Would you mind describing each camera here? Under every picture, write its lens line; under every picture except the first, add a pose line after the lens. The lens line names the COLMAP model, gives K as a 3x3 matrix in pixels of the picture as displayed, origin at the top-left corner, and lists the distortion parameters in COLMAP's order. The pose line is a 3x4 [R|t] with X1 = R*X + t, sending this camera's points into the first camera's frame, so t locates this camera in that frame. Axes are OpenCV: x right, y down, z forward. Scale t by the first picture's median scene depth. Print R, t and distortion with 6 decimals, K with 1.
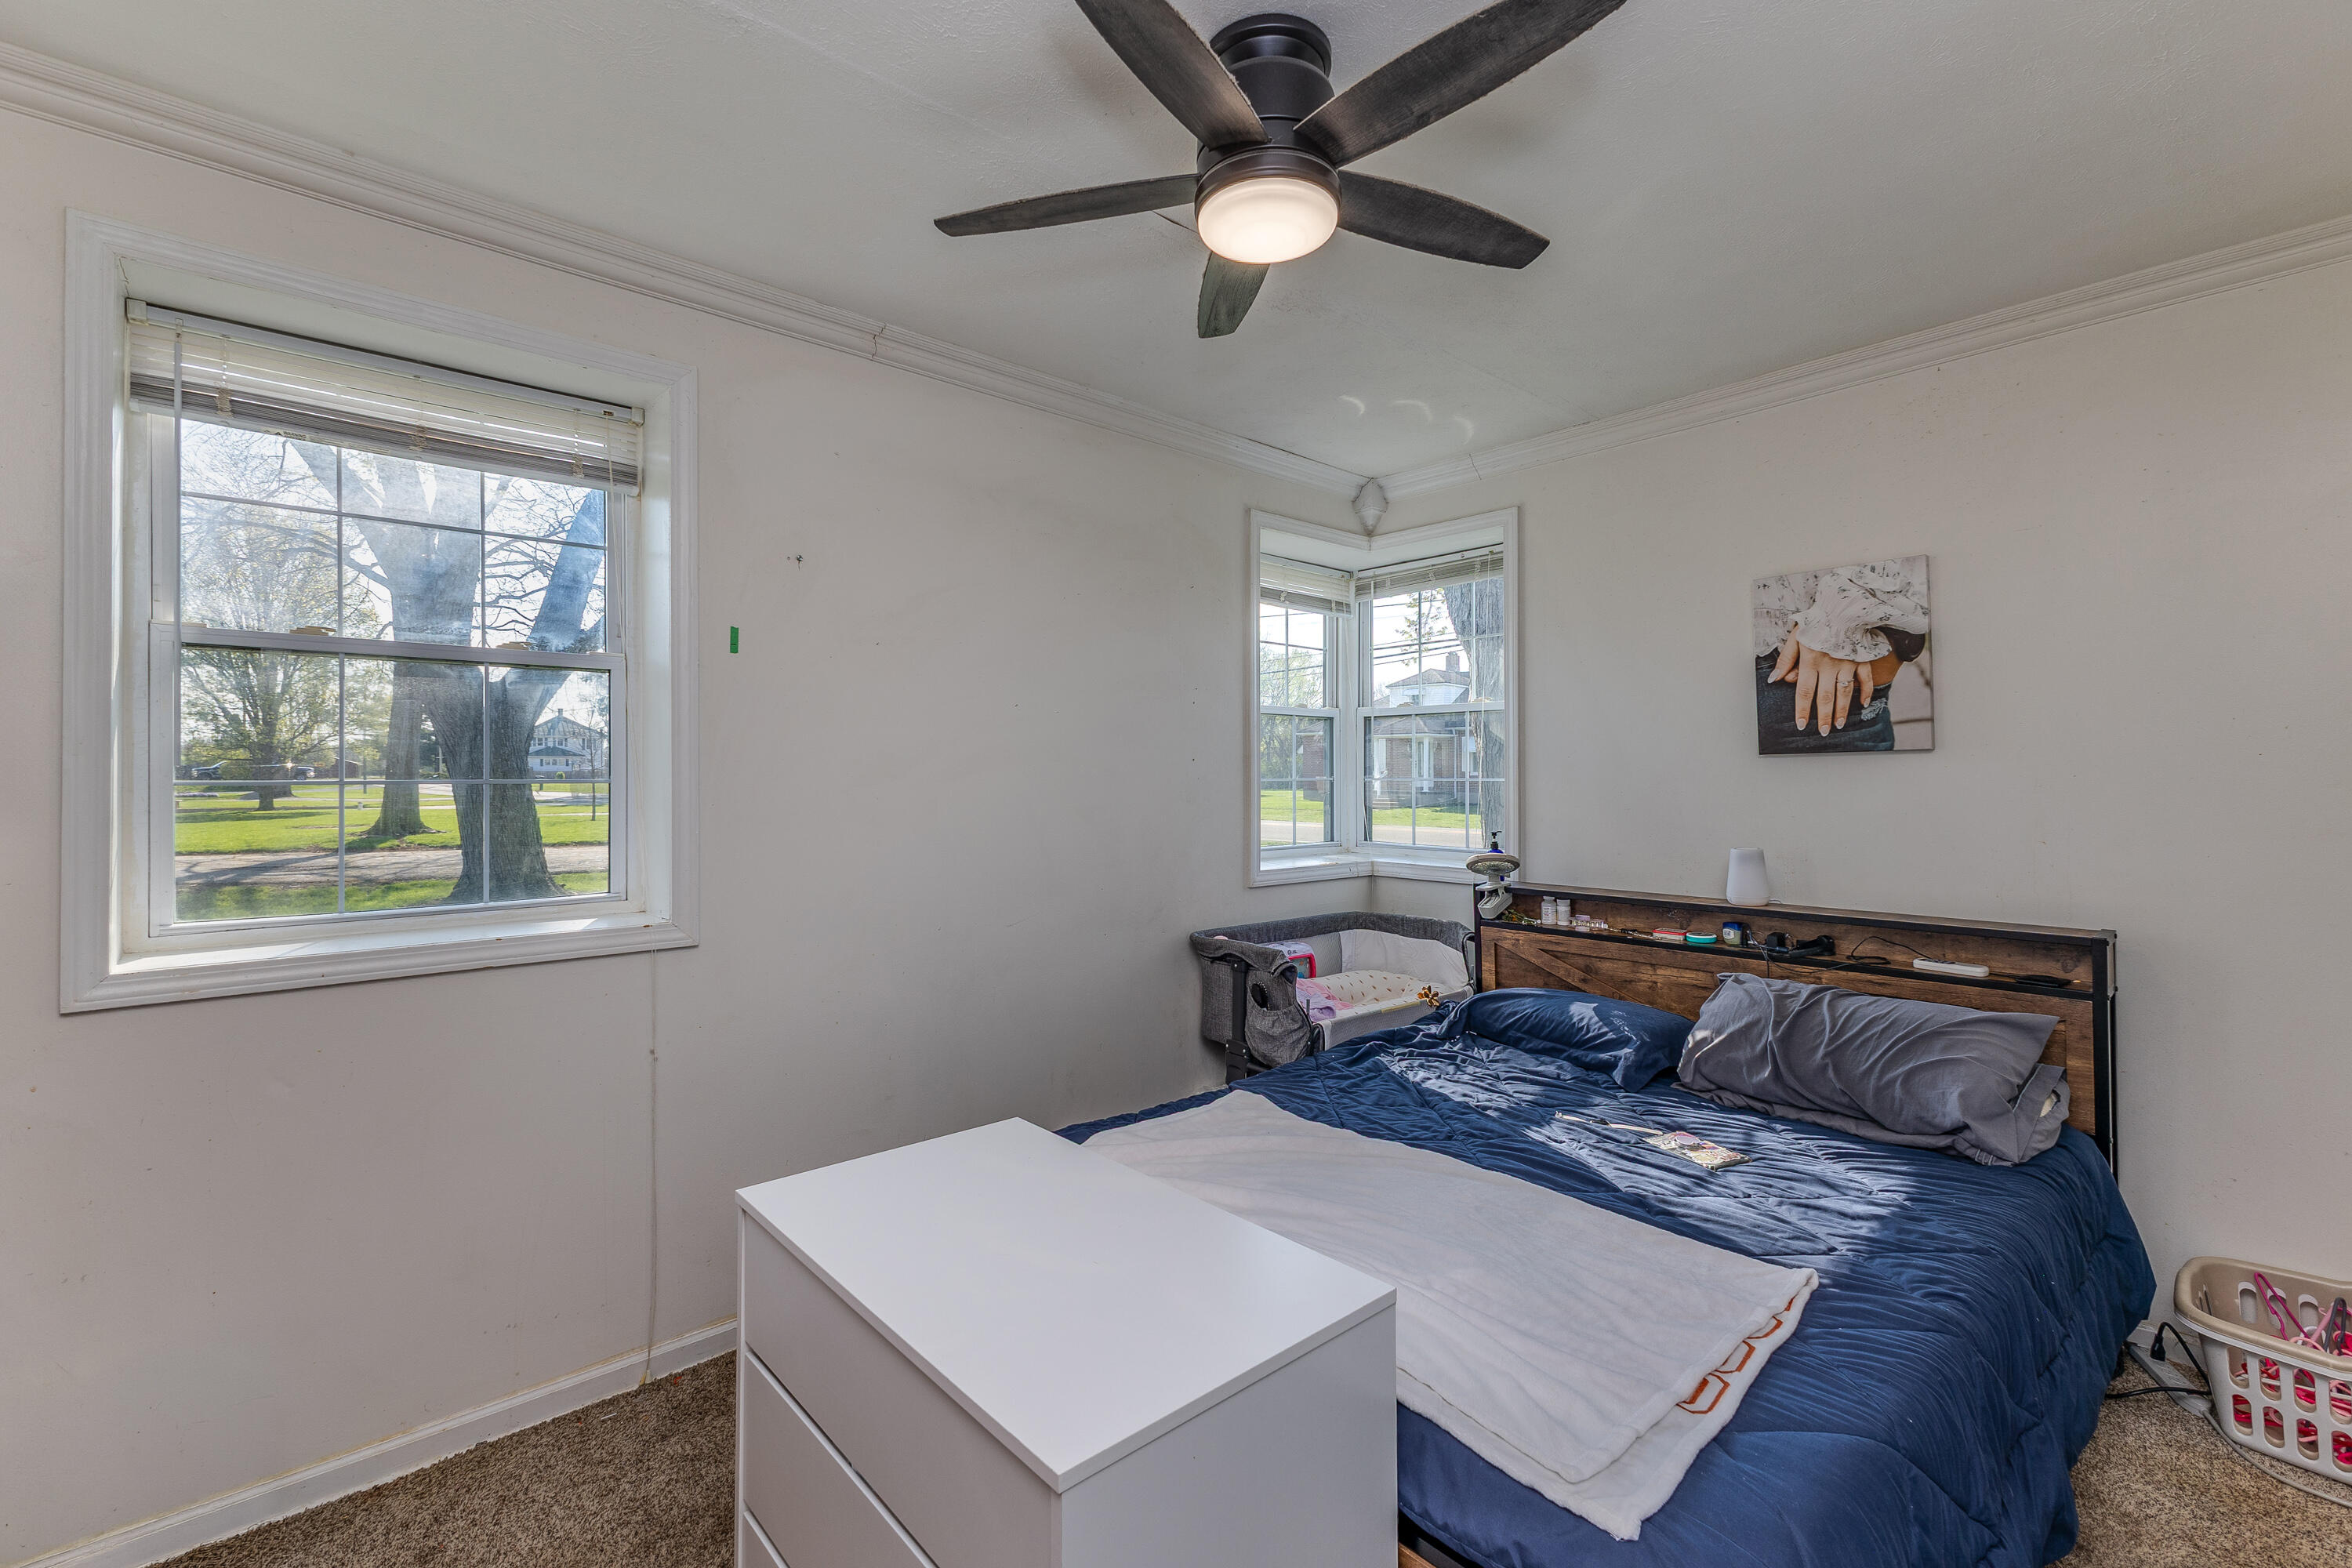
lens RADIAL K [[1011.3, 0, 1176.0], [0, 1011.3, 784.0], [0, 0, 1]] dist [0.001873, -0.000090]
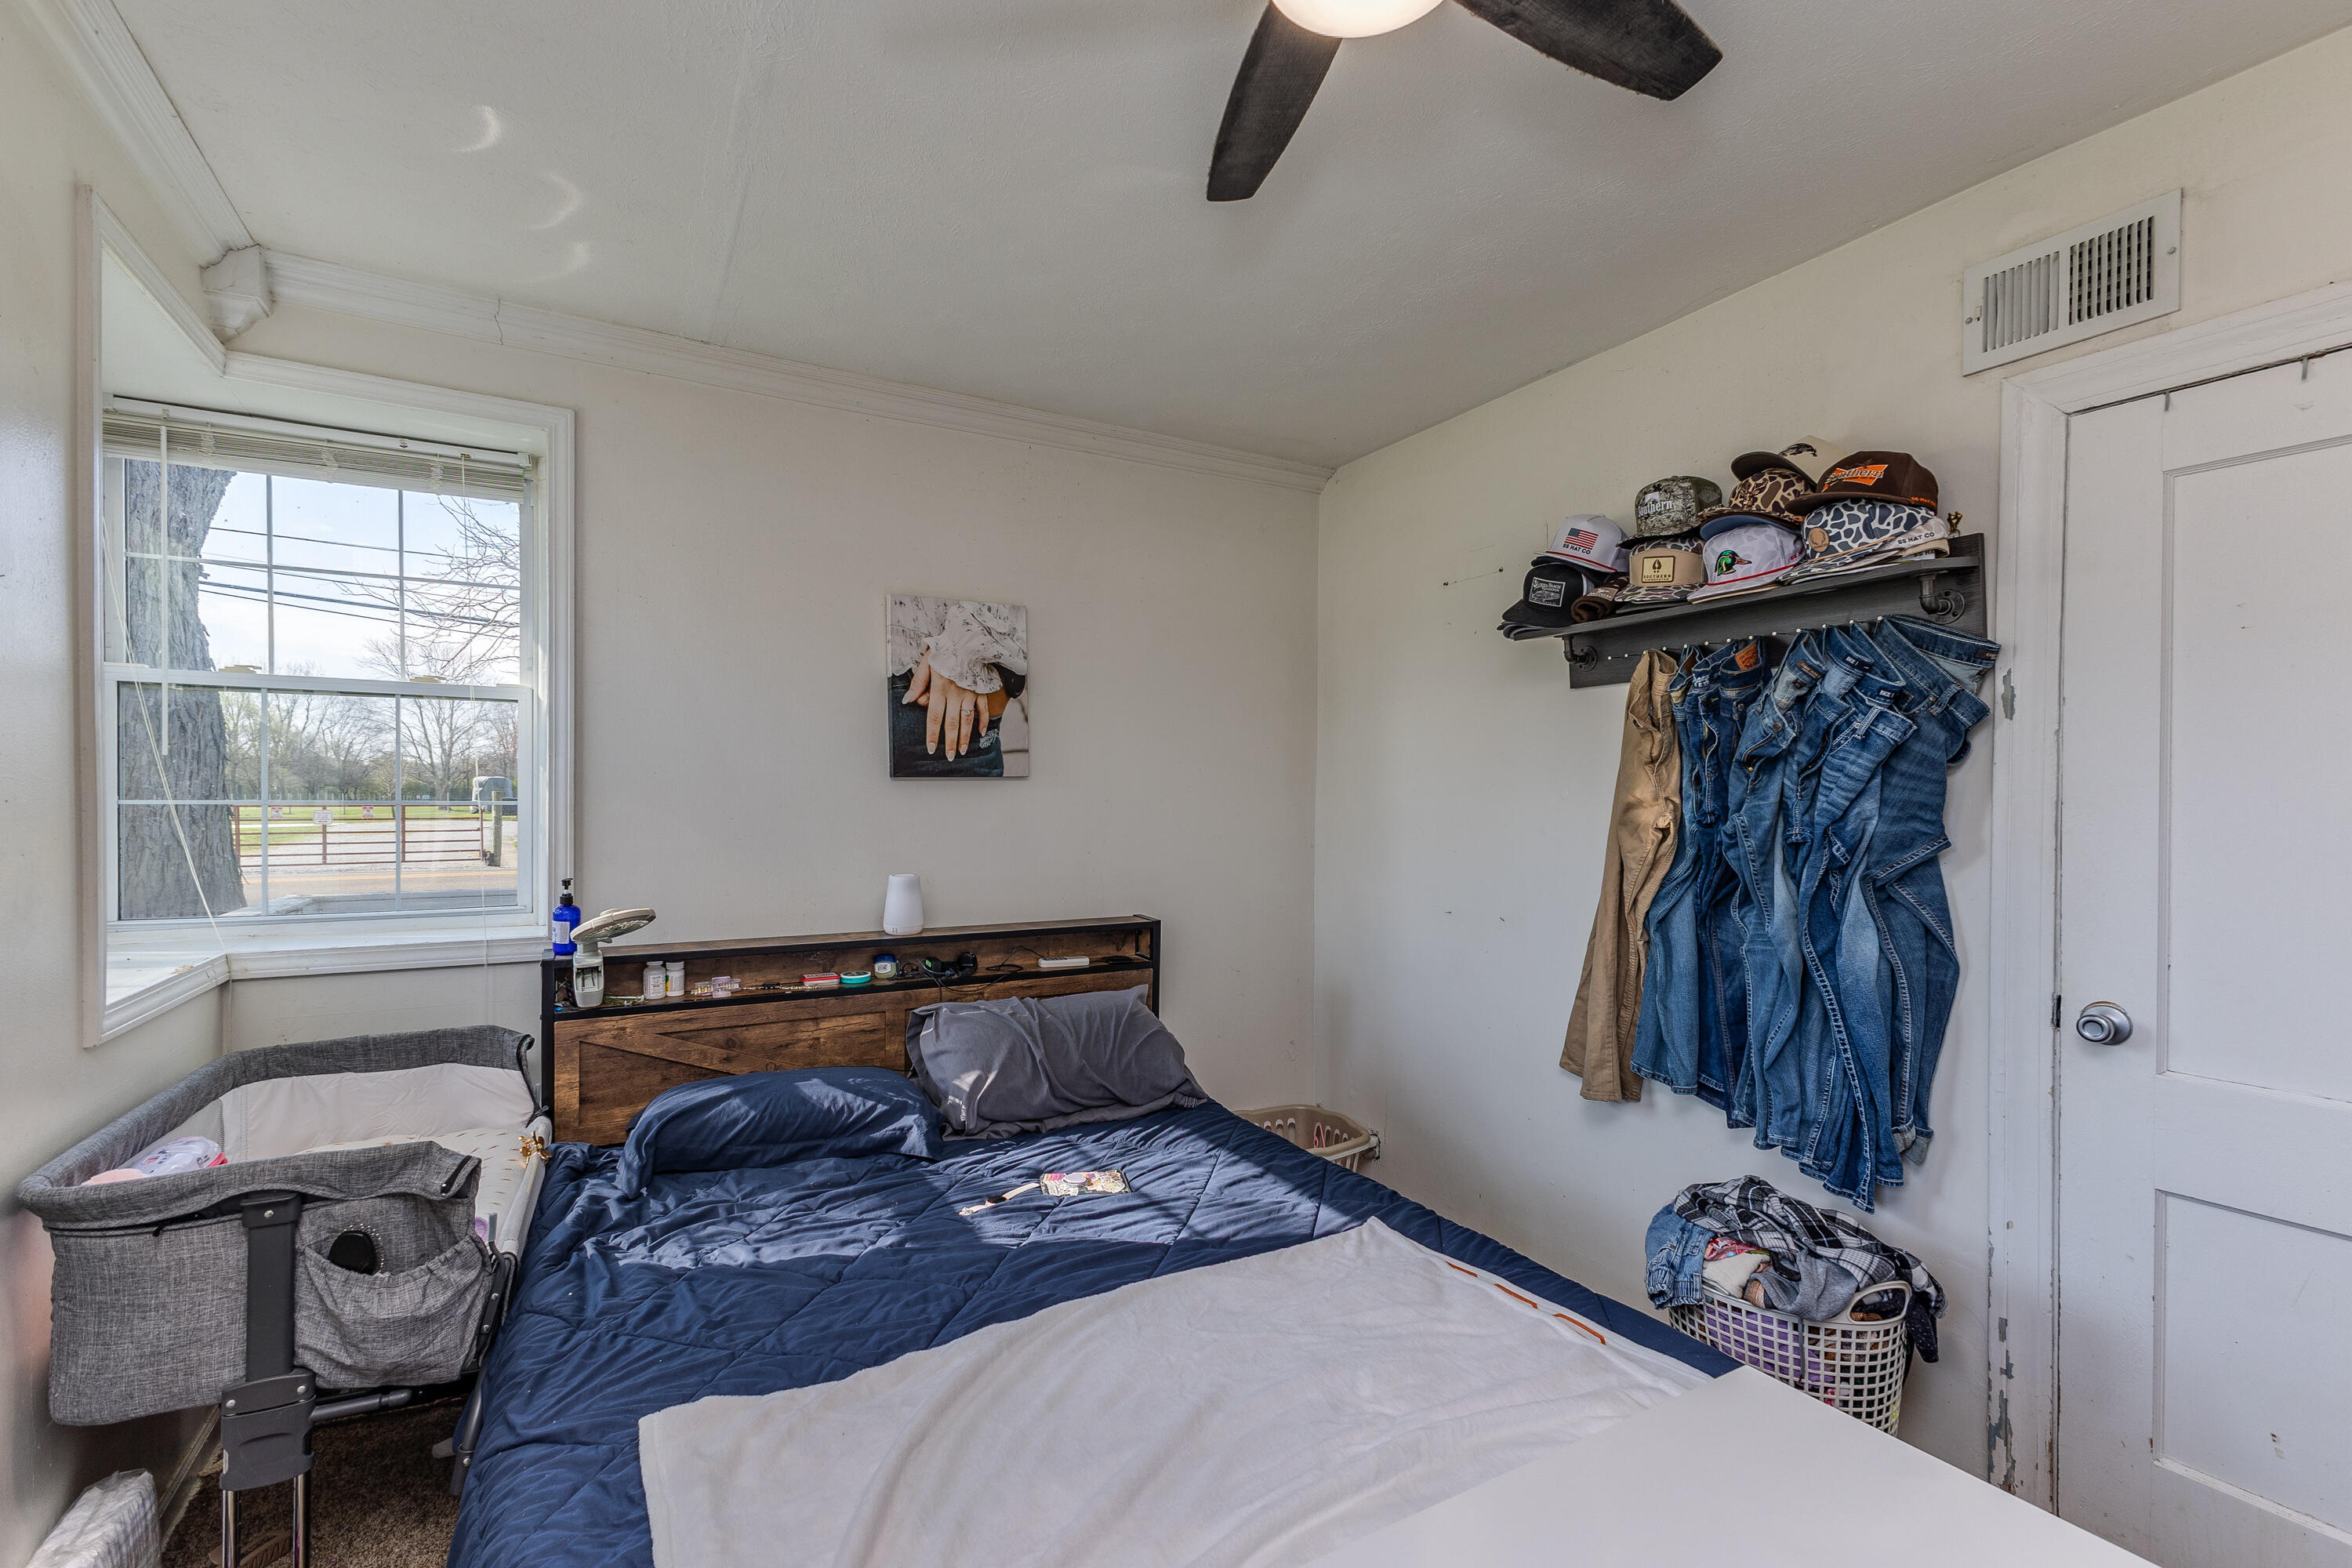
lens RADIAL K [[1019.9, 0, 1171.6], [0, 1019.9, 819.7], [0, 0, 1]] dist [0.002392, 0.000123]
pose [[0.210281, -0.015468, 0.977519, -0.336082], [0.003930, 0.999880, 0.014977, -0.002269], [-0.977633, 0.000693, 0.210316, 0.568547]]
